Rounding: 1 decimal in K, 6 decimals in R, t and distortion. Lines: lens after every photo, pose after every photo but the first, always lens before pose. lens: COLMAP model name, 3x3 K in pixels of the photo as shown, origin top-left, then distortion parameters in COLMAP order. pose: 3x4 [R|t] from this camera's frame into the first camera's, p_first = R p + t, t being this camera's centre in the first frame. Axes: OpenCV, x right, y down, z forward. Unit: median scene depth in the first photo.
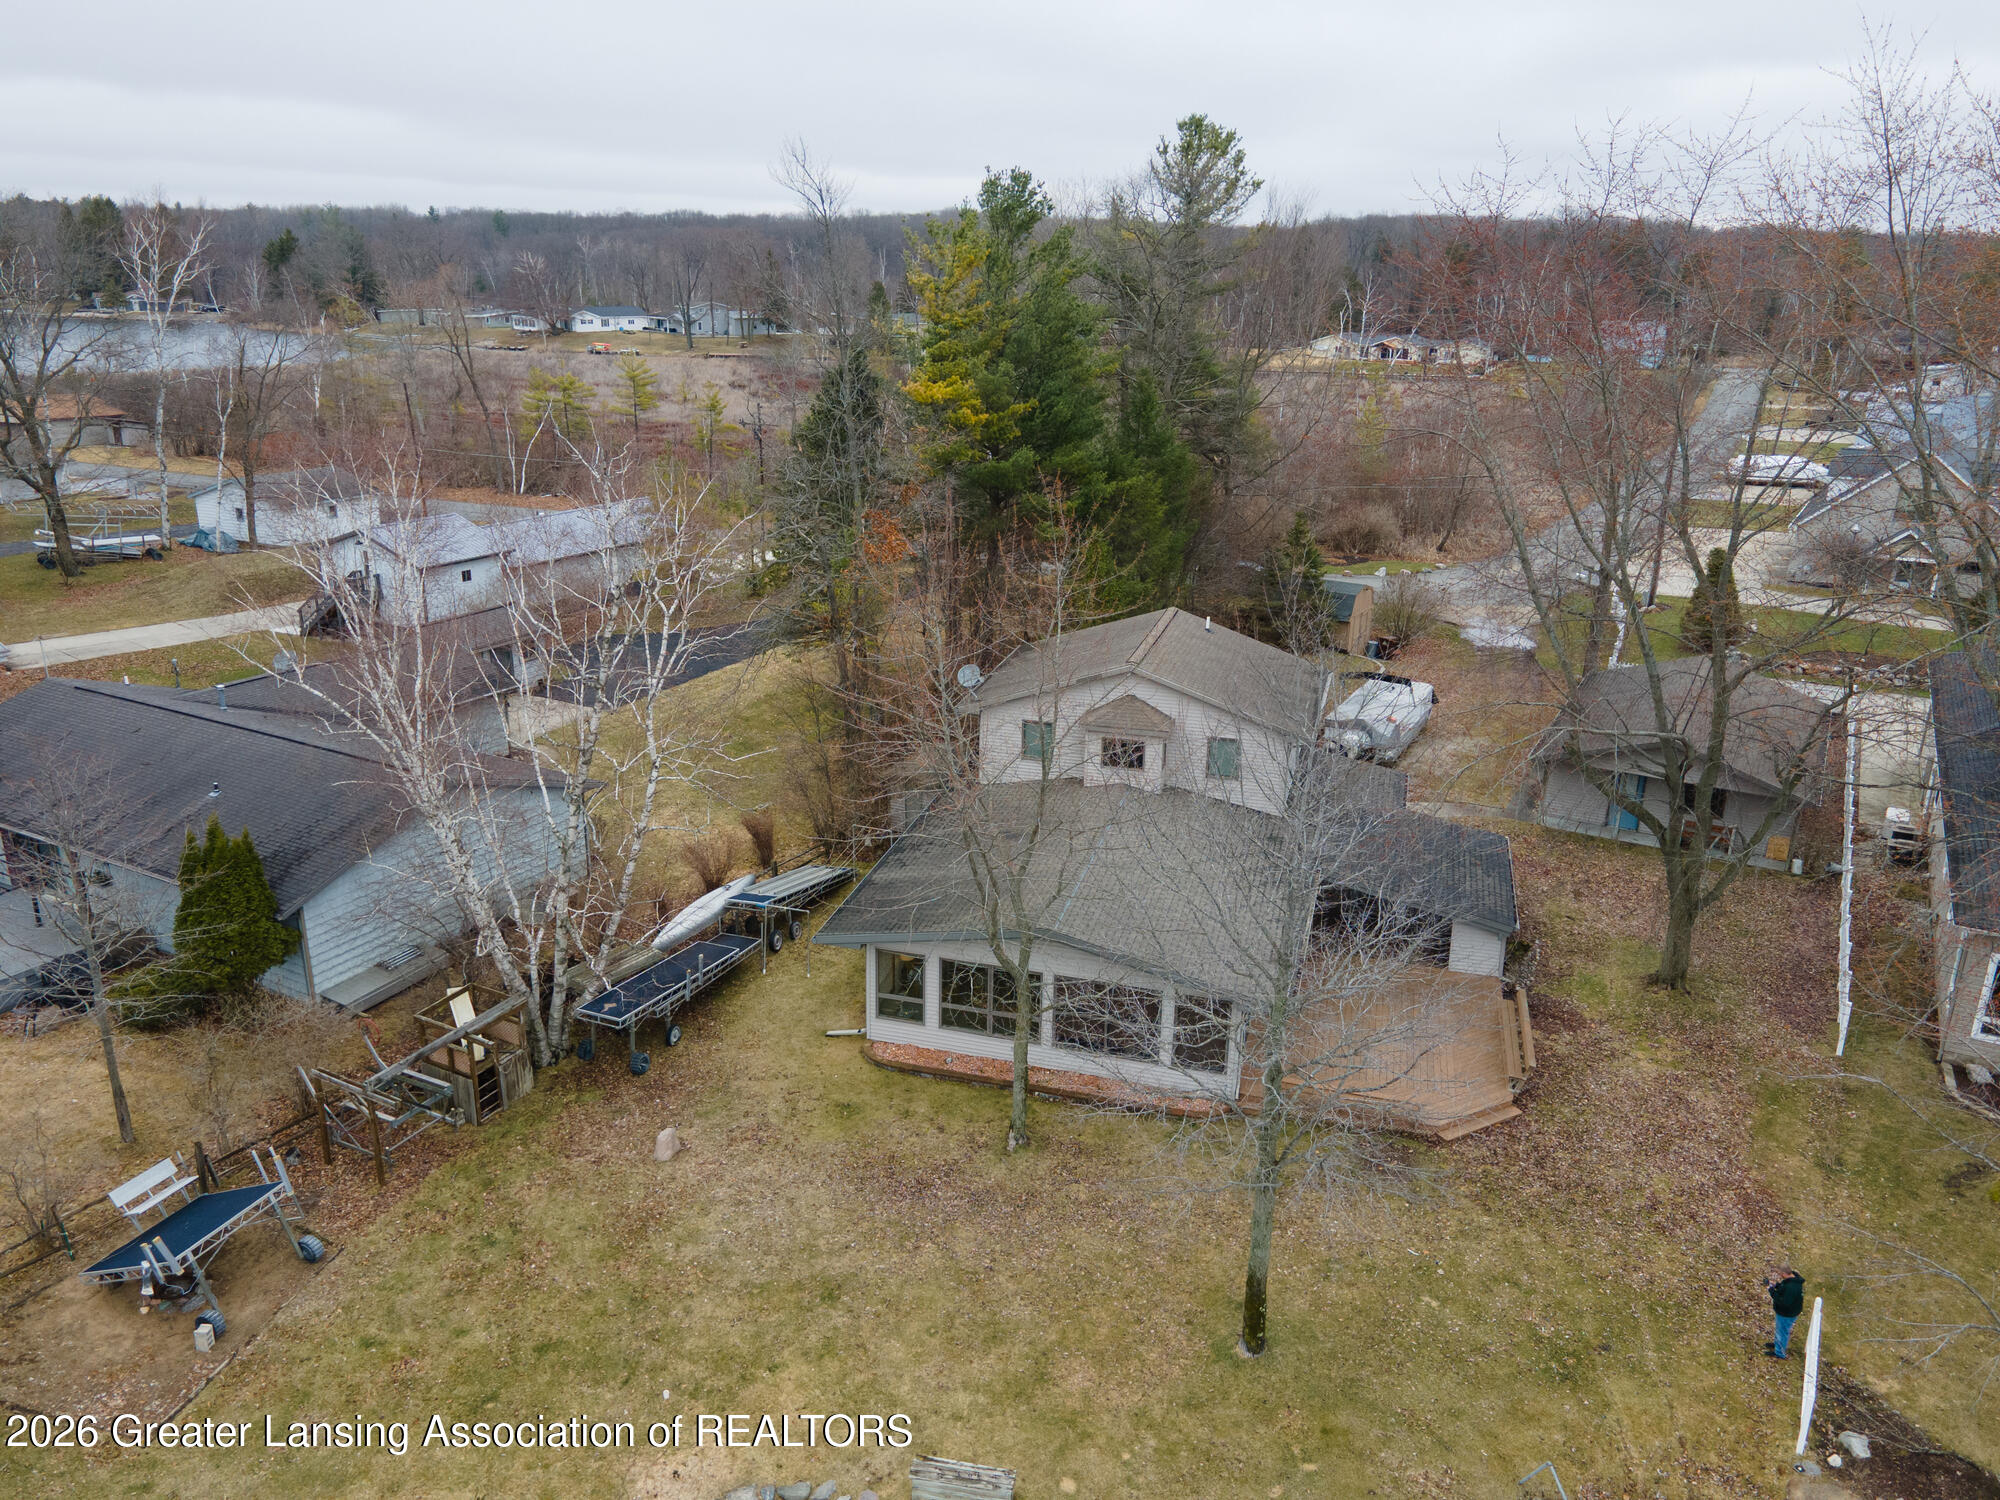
lens RADIAL K [[1446.6, 0, 964.4], [0, 1446.6, 752.6], [0, 0, 1]] dist [0.035533, 0.014577]
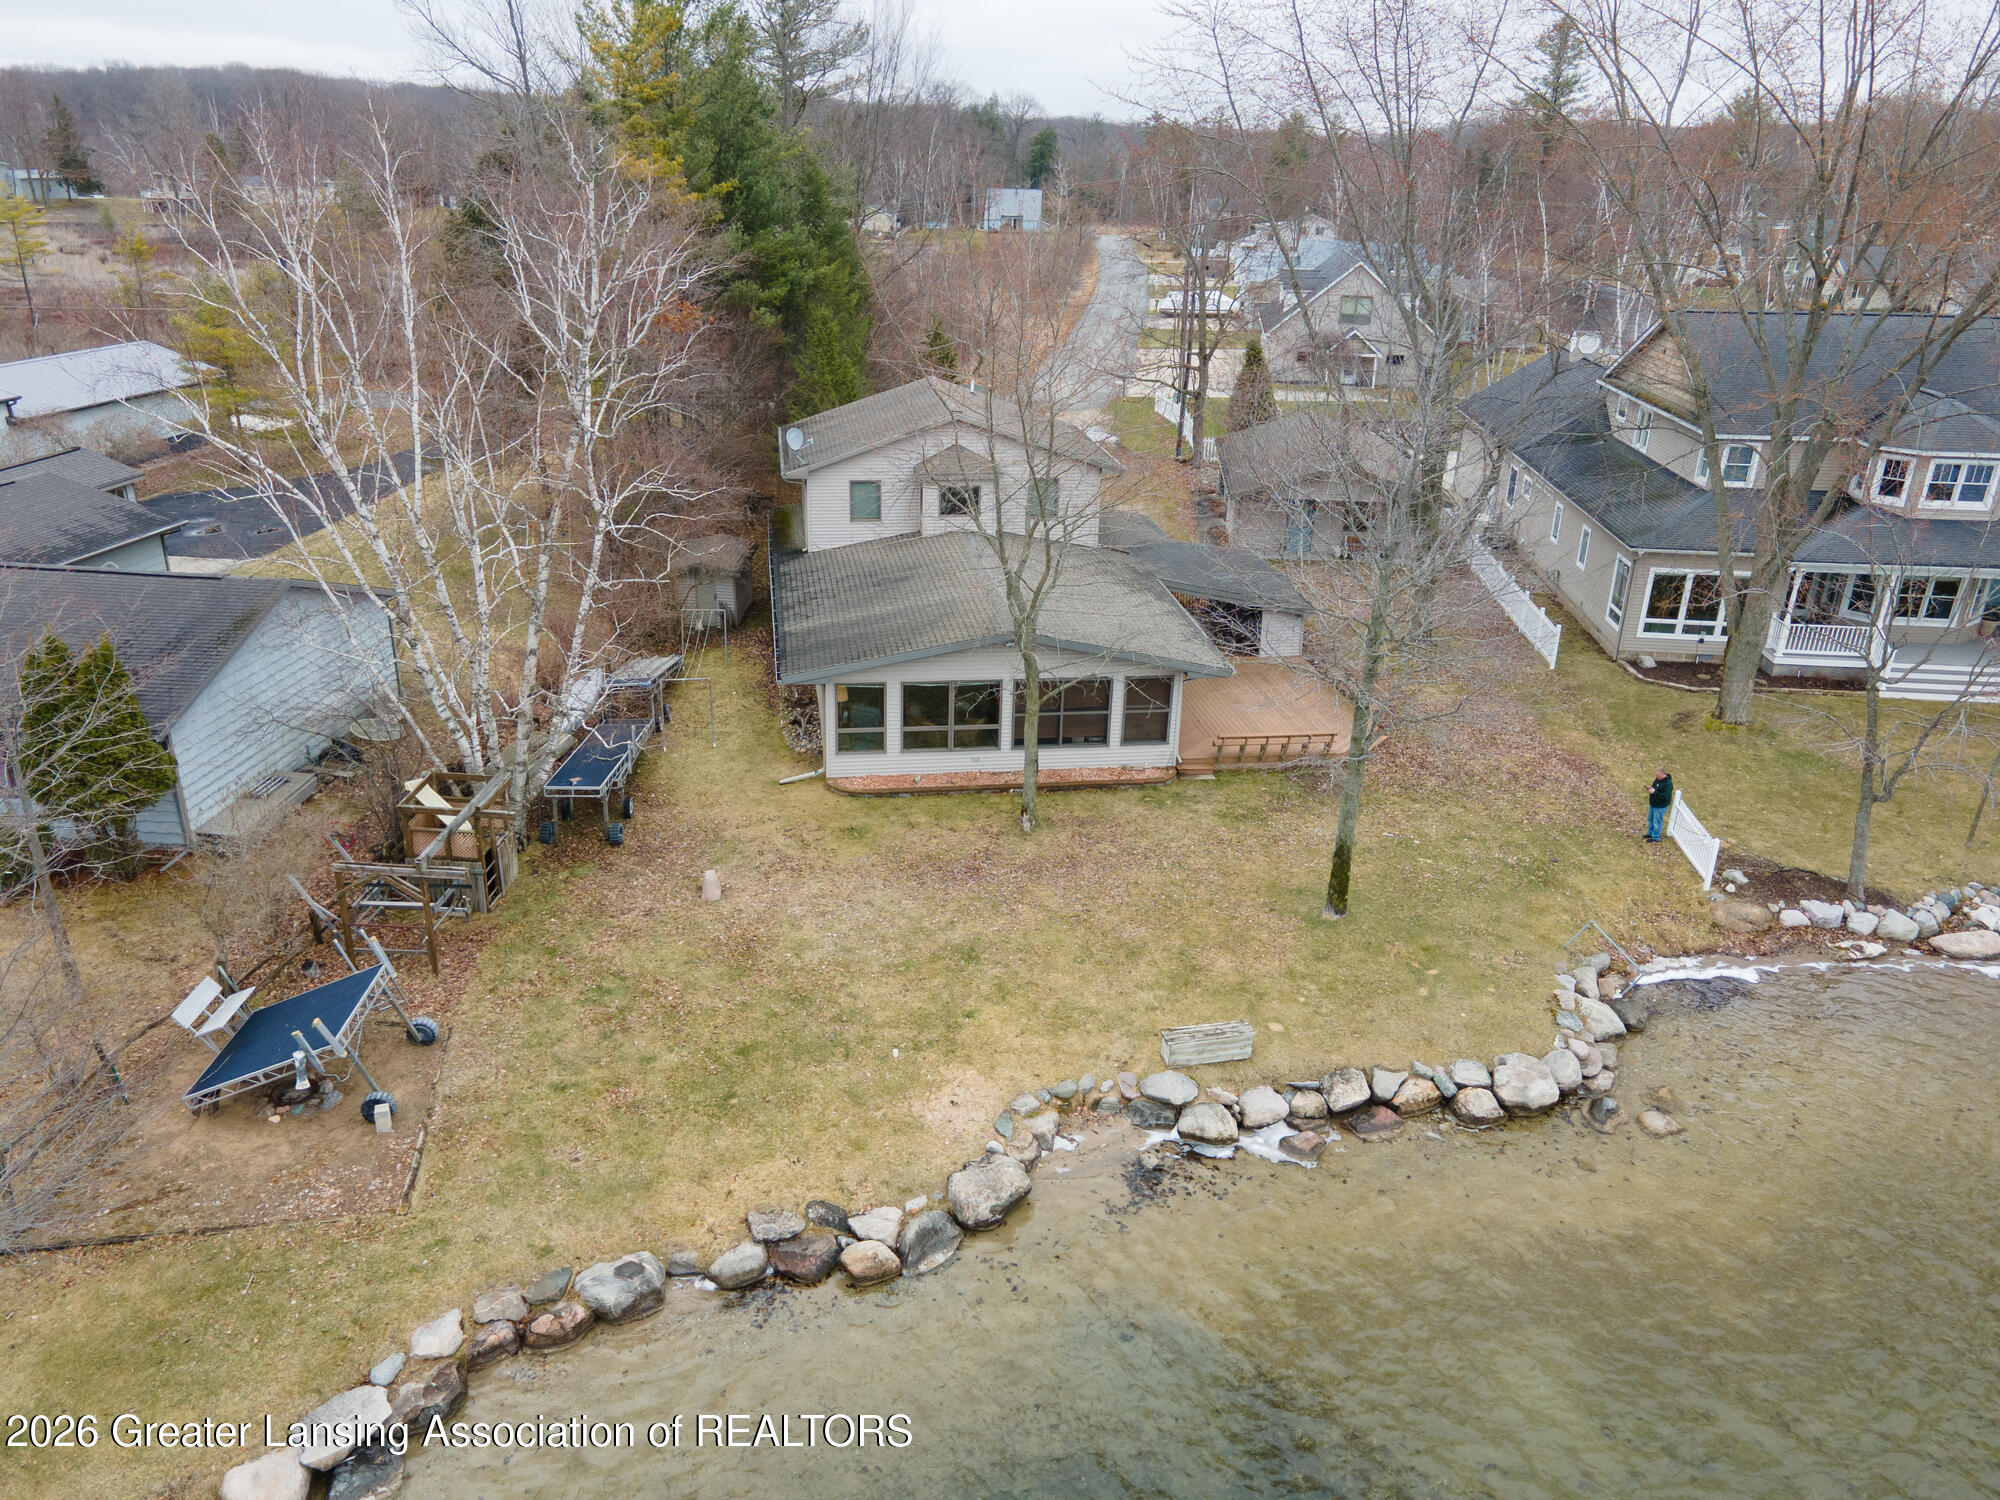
lens RADIAL K [[1446.6, 0, 964.4], [0, 1446.6, 752.6], [0, 0, 1]] dist [0.035533, 0.014577]
pose [[0.914007, -0.147197, 0.378053, -0.363921], [0.119993, 0.988250, 0.094676, 0.096806], [-0.387547, -0.041171, 0.920930, 0.029856]]
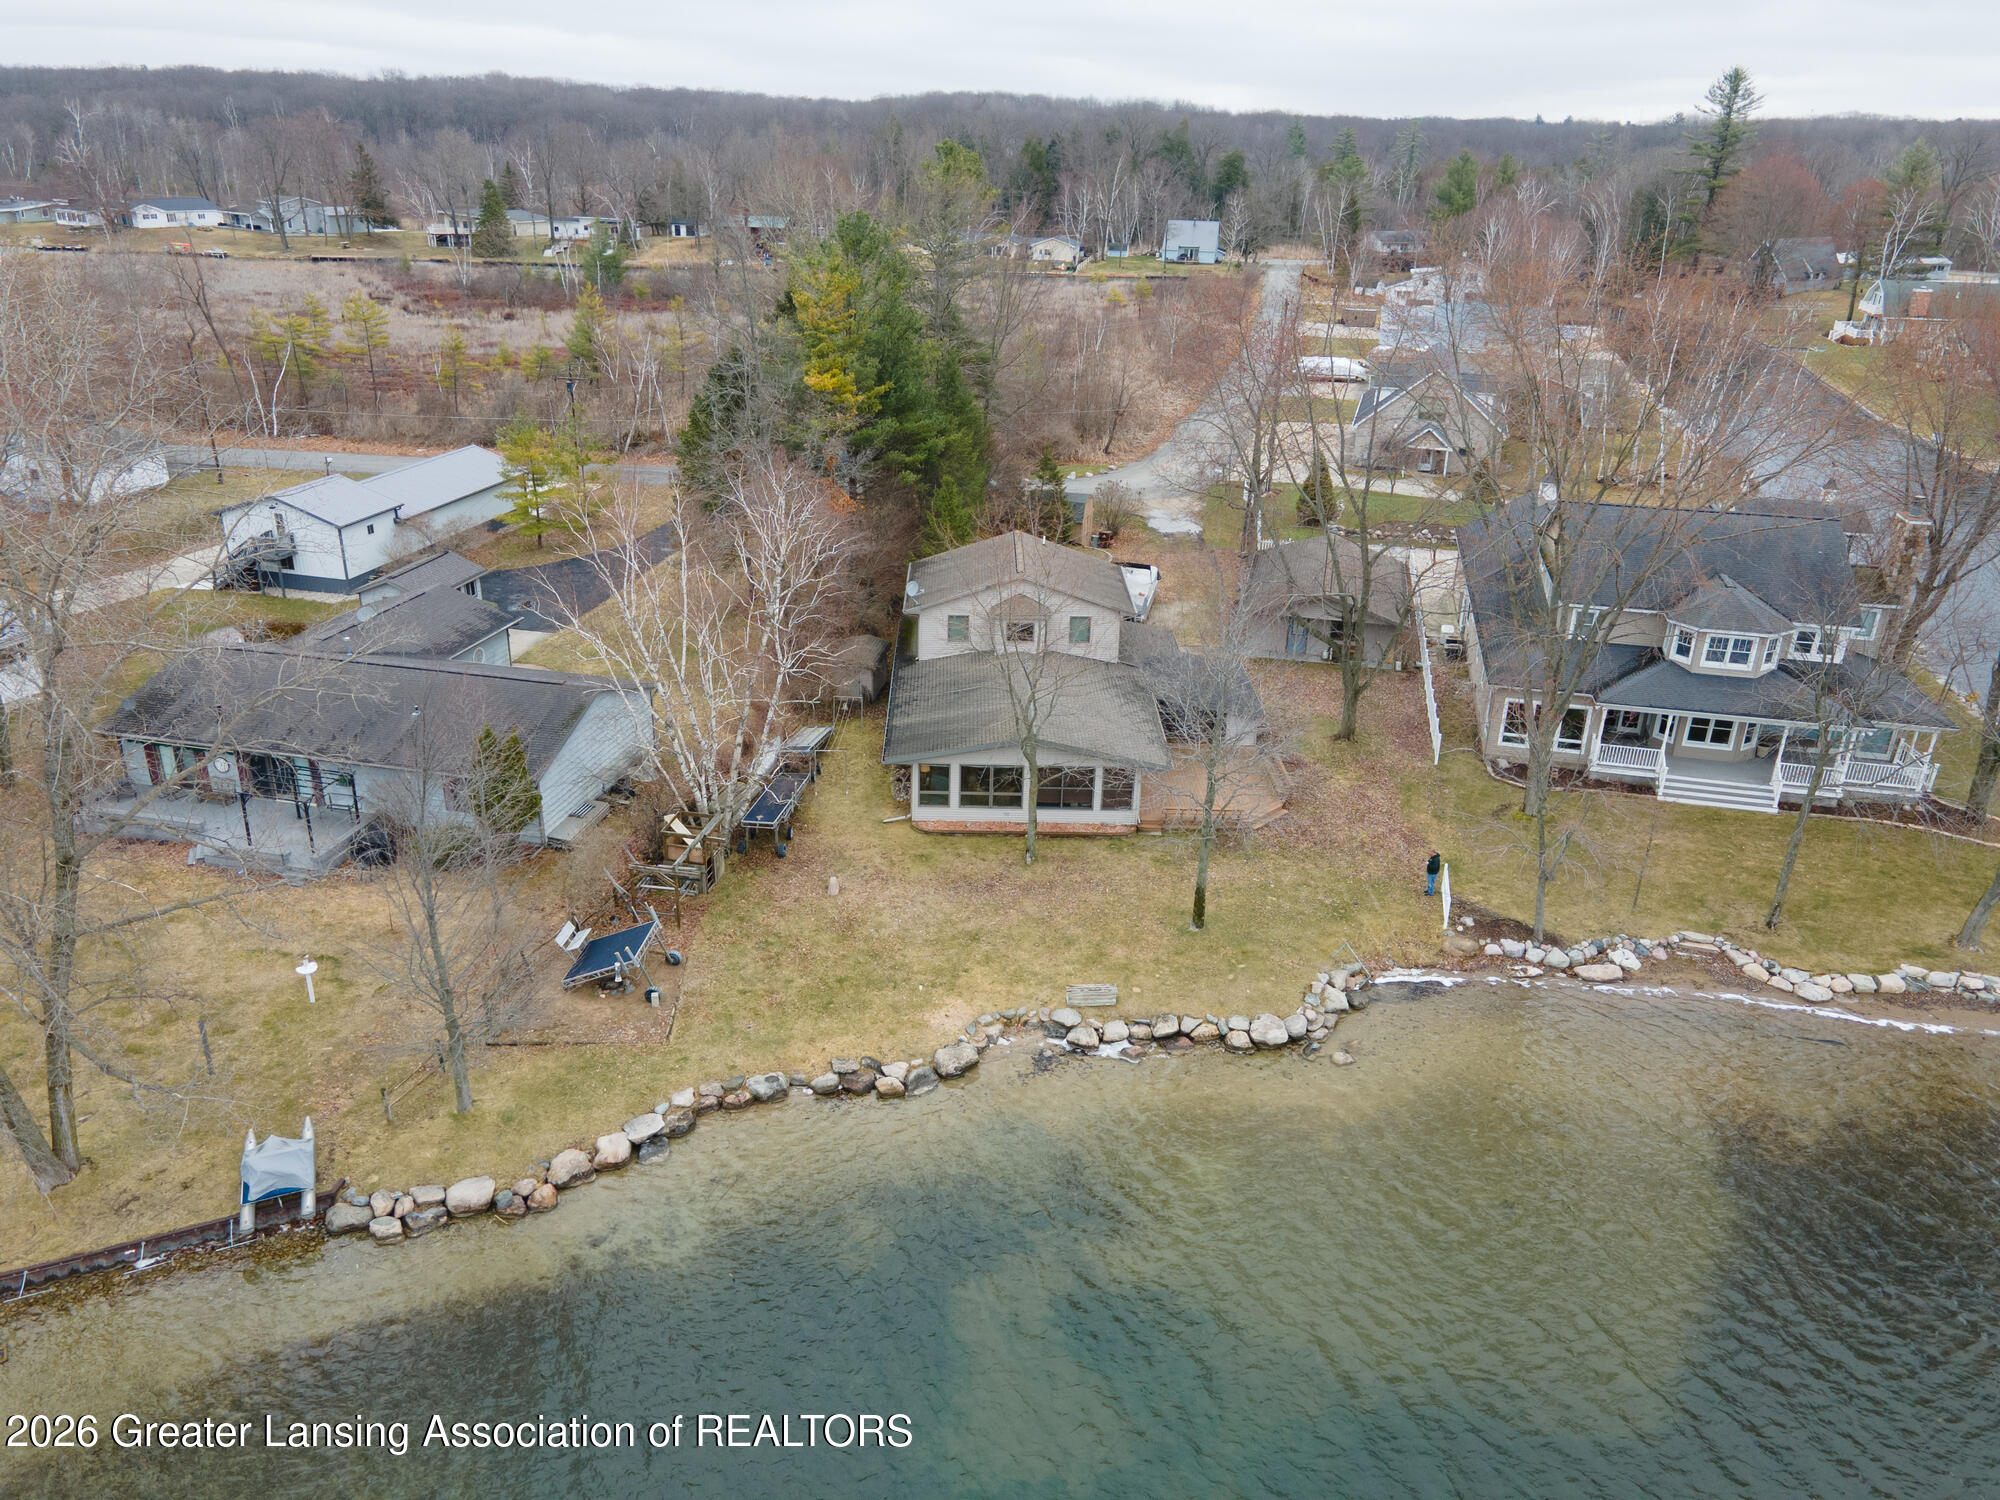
lens RADIAL K [[1419.6, 0, 941.9], [0, 1419.6, 750.0], [0, 0, 1]] dist [0.056340, 0.000864]
pose [[0.963807, -0.104808, 0.245135, -0.421487], [0.084272, 0.992108, 0.092846, -0.025991], [-0.252931, -0.068827, 0.965033, -0.543597]]
